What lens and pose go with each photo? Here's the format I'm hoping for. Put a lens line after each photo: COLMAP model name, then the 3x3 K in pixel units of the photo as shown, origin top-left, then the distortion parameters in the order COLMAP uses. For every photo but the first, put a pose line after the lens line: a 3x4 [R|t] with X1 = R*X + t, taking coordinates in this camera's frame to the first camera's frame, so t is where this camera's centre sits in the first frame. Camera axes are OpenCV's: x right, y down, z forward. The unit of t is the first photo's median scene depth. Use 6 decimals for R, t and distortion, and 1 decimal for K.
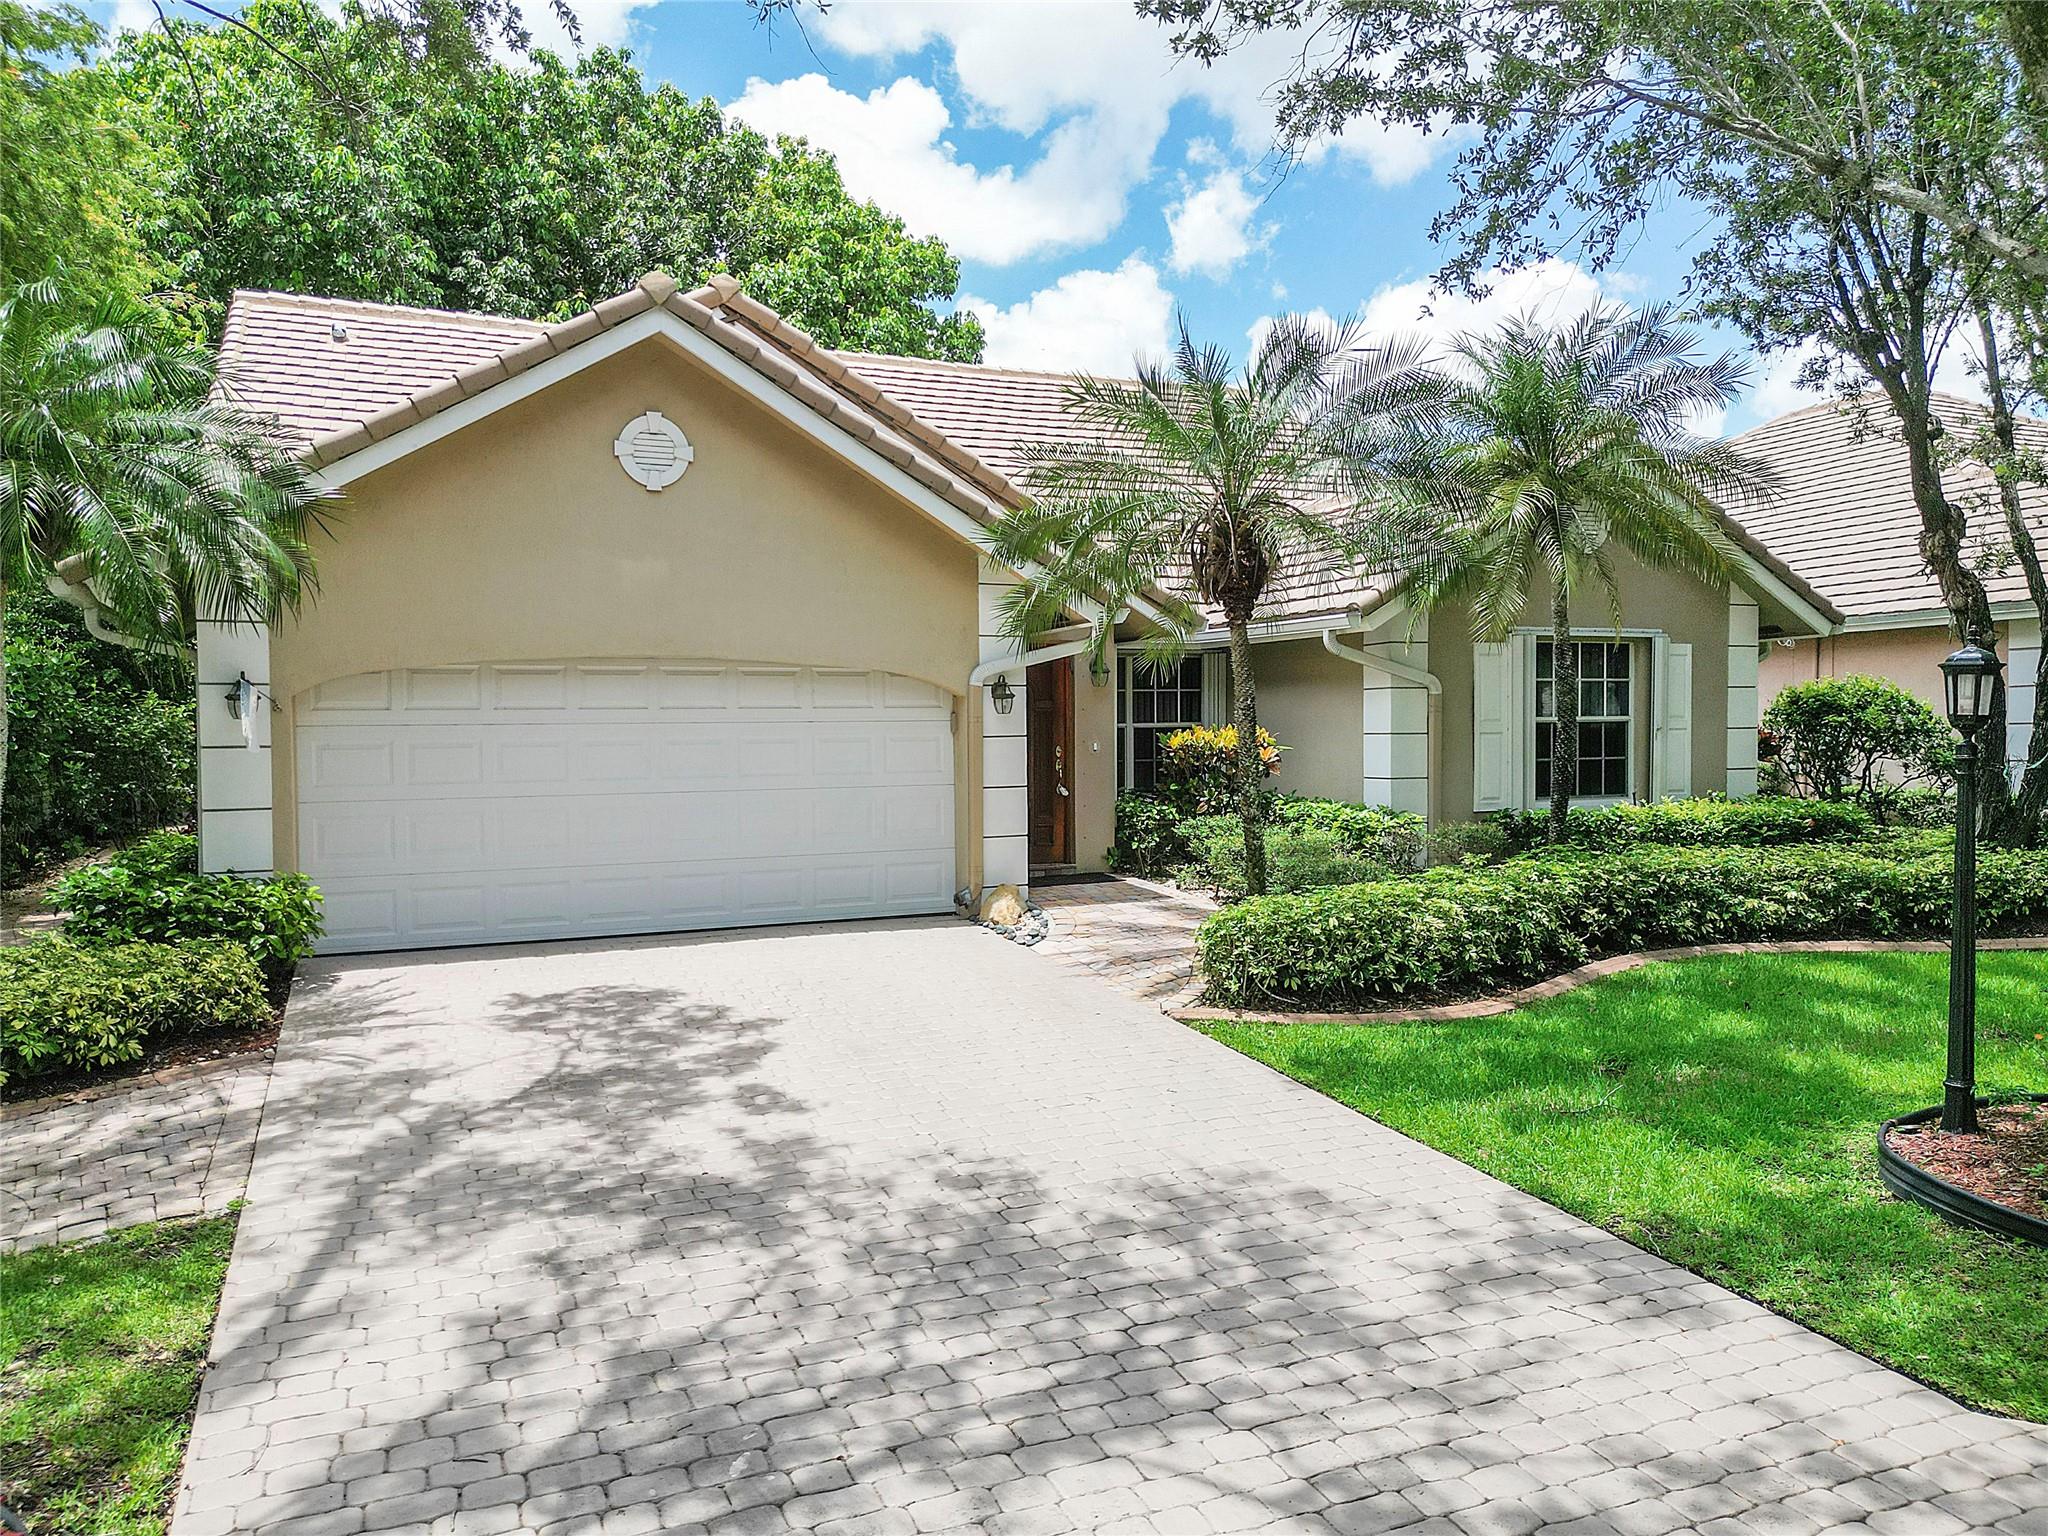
lens RADIAL K [[1440.8, 0, 1016.5], [0, 1440.8, 775.7], [0, 0, 1]] dist [0.109768, -0.151248]
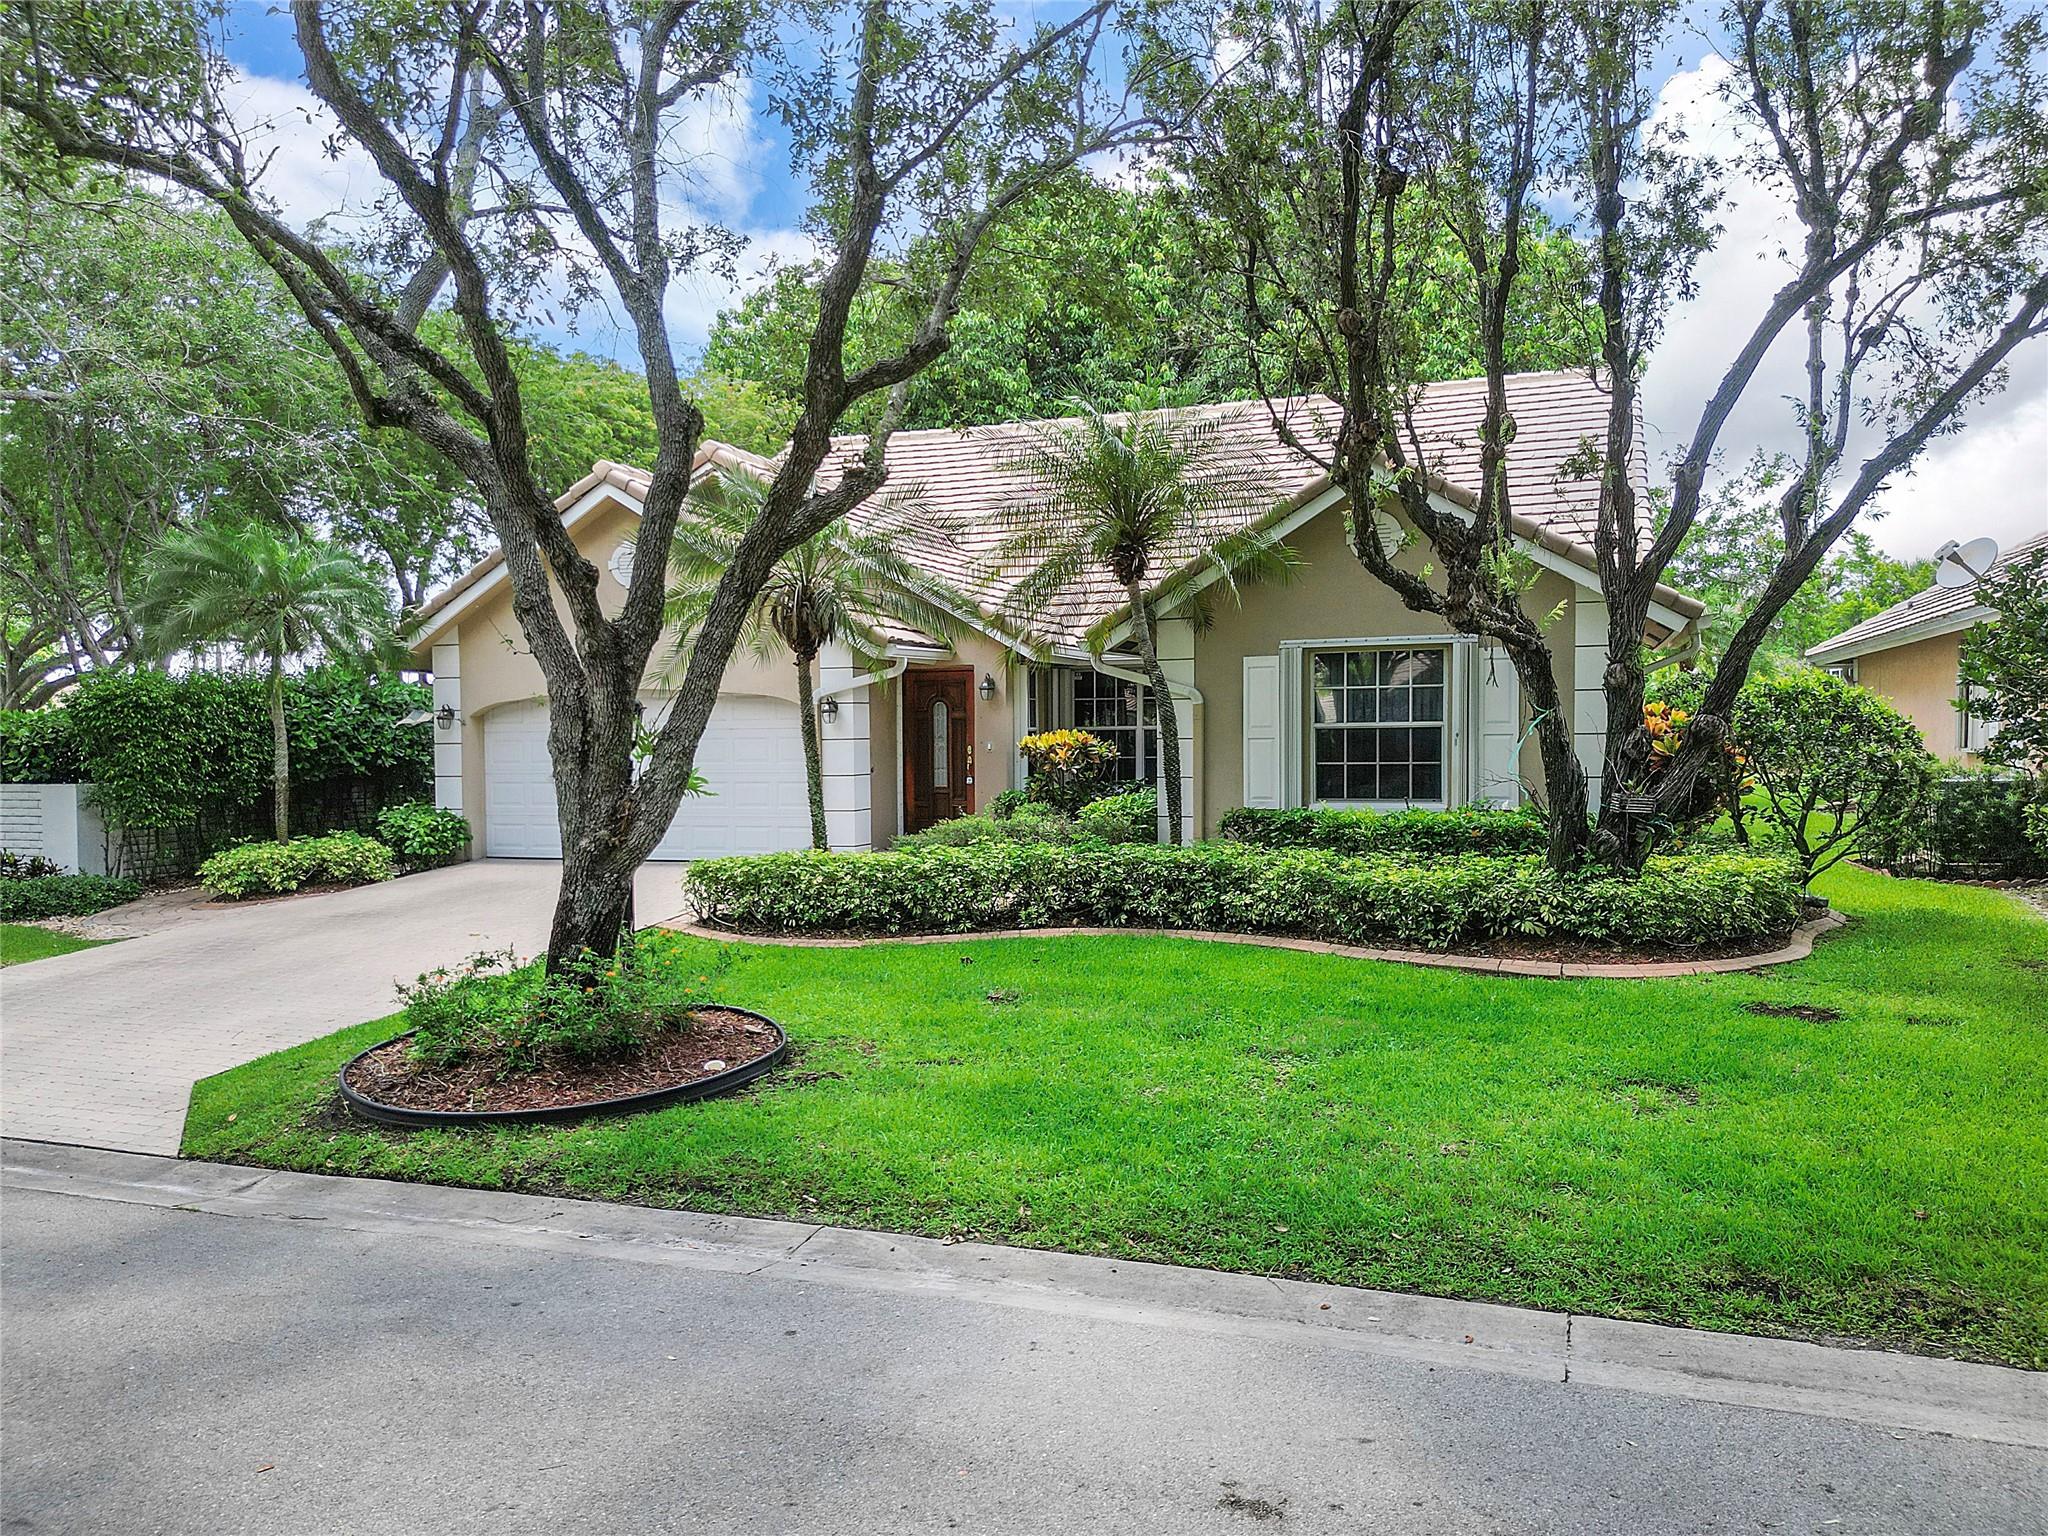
lens RADIAL K [[1440.8, 0, 1016.5], [0, 1440.8, 775.7], [0, 0, 1]] dist [0.109768, -0.151248]
pose [[0.741090, 0.027240, -0.670853, 1.099710], [-0.015055, 0.999600, 0.023958, -0.028898], [0.671237, -0.007656, 0.741204, 0.074347]]
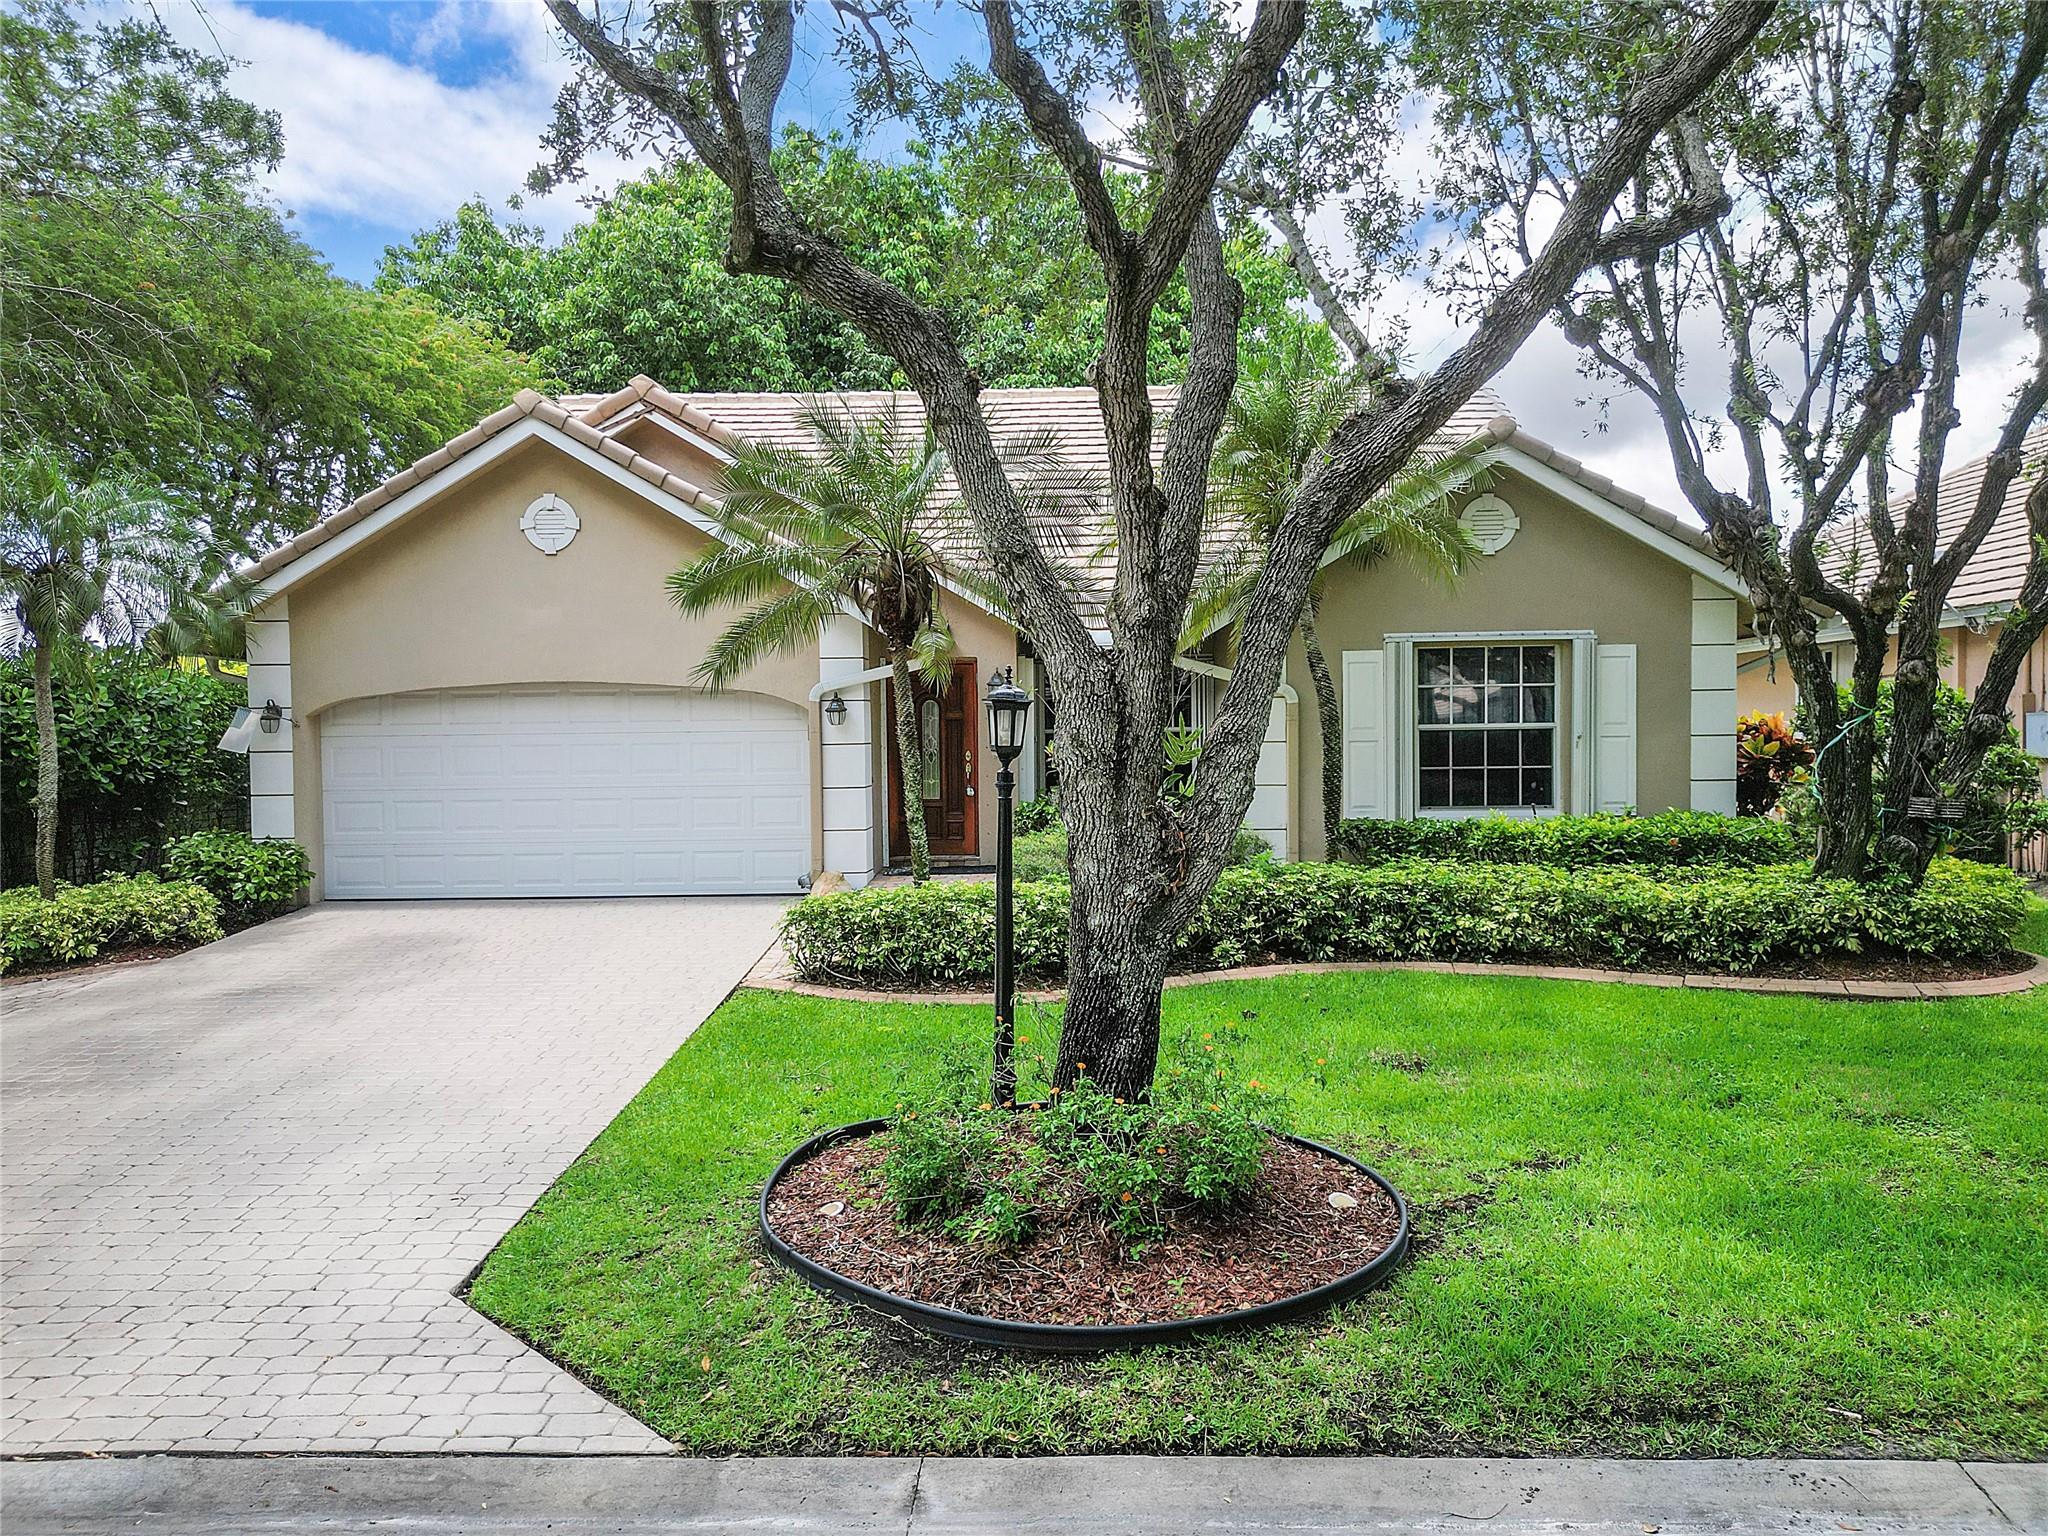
lens RADIAL K [[1440.8, 0, 1016.5], [0, 1440.8, 775.7], [0, 0, 1]] dist [0.109768, -0.151248]
pose [[0.908796, 0.016056, -0.416931, 0.624071], [-0.010308, 0.999818, 0.016033, -0.022520], [0.417113, -0.010273, 0.908797, -0.004590]]
